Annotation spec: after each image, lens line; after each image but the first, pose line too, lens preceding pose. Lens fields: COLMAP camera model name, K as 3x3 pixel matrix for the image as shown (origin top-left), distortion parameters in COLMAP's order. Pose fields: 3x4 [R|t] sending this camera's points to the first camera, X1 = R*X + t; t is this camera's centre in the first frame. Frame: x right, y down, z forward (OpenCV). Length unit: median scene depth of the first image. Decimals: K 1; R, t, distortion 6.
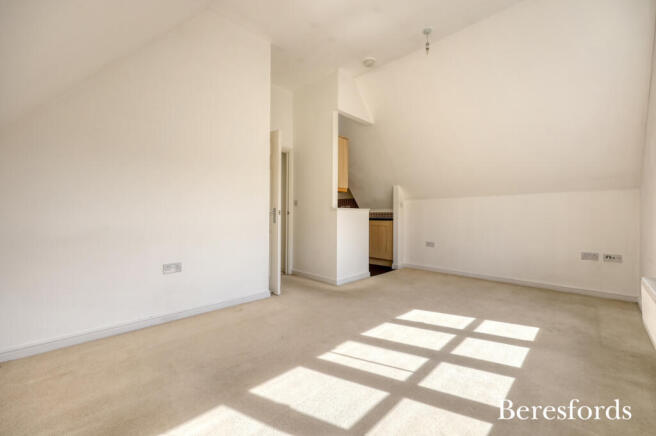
lens RADIAL K [[262.8, 0, 326.9], [0, 262.8, 214.9], [0, 0, 1]] dist [0.000090, 0.000046]
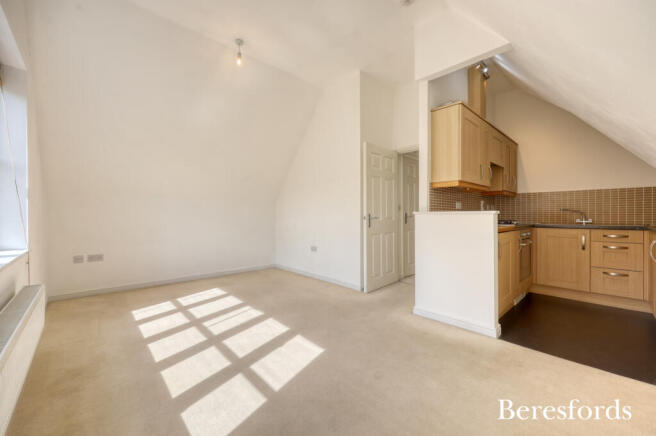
lens RADIAL K [[259.0, 0, 328.0], [0, 259.0, 218.0], [0, 0, 1]] dist [0.001463, 0.000259]
pose [[-0.025022, 0.005306, -0.999673, 1.297836], [-0.002987, 0.999981, 0.005382, -0.019172], [0.999682, 0.003121, -0.025006, 1.260271]]
